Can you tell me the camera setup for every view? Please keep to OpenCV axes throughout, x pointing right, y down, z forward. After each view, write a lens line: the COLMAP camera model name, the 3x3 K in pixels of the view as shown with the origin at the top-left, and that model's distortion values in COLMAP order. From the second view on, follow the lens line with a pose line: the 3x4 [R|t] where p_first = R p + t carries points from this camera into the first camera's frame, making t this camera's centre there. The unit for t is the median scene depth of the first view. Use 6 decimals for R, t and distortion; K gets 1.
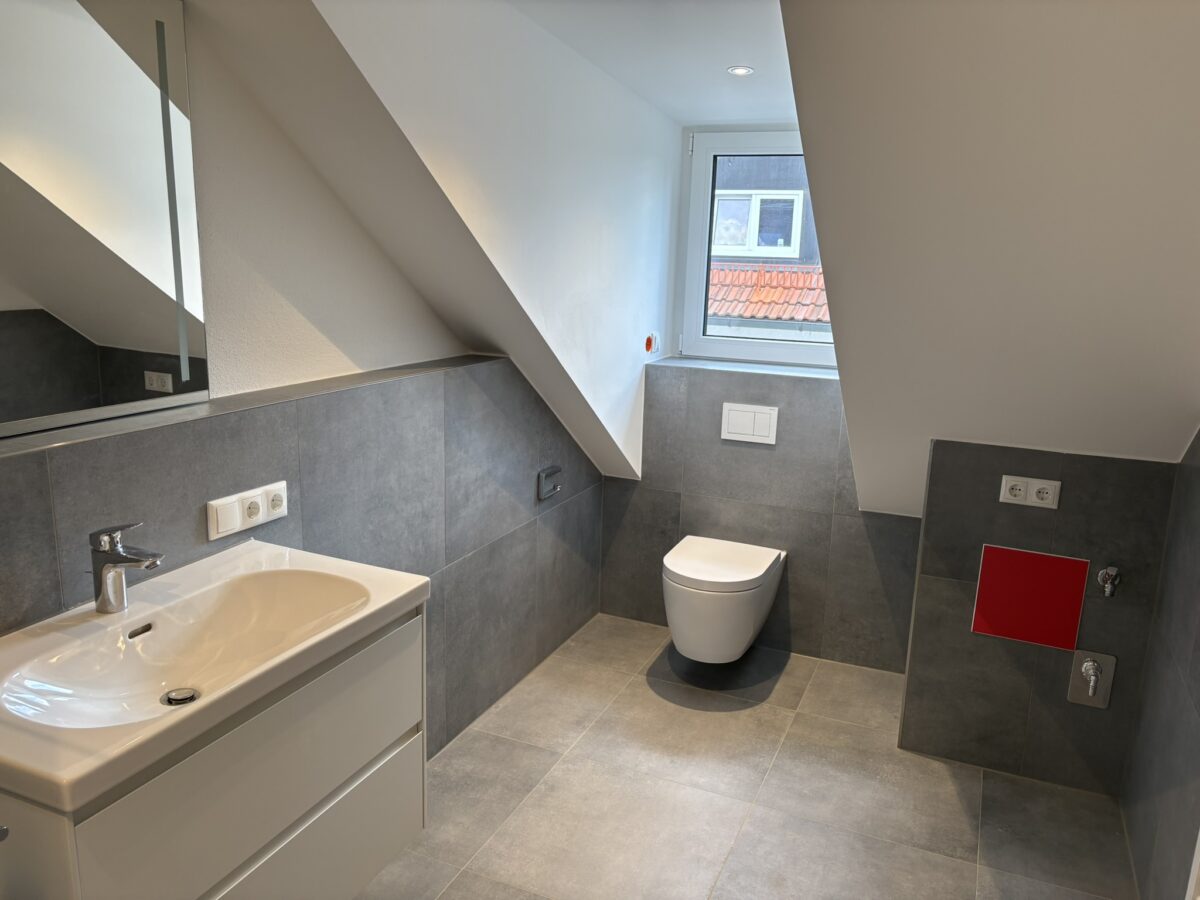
lens RADIAL K [[906.0, 0, 600.9], [0, 906.0, 449.4], [0, 0, 1]] dist [0.061338, -0.067318]
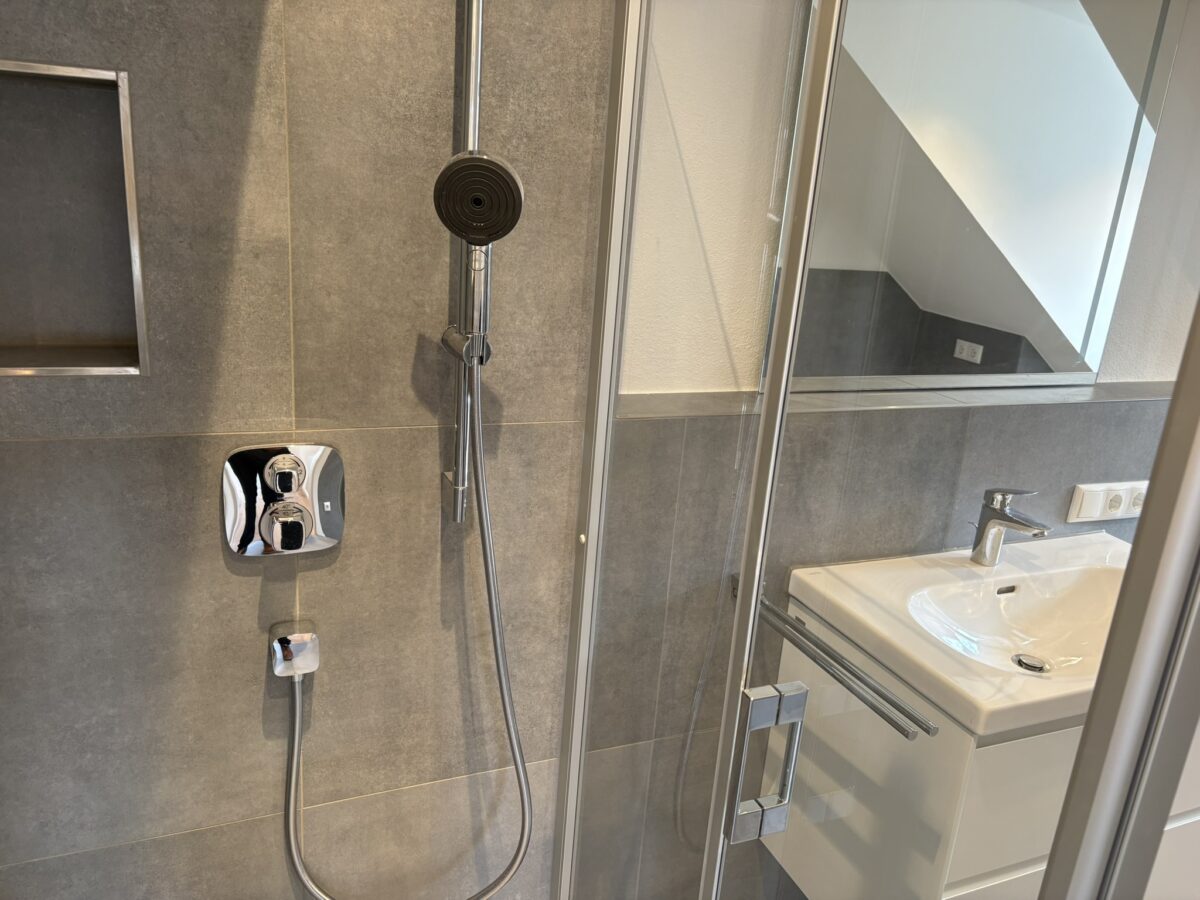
lens RADIAL K [[906.0, 0, 600.9], [0, 906.0, 449.4], [0, 0, 1]] dist [0.061338, -0.067318]
pose [[0.728913, 0.222463, -0.647453, -0.194817], [-0.203724, 0.973372, 0.105092, 0.023959], [0.653592, 0.055300, 0.754824, -0.116395]]
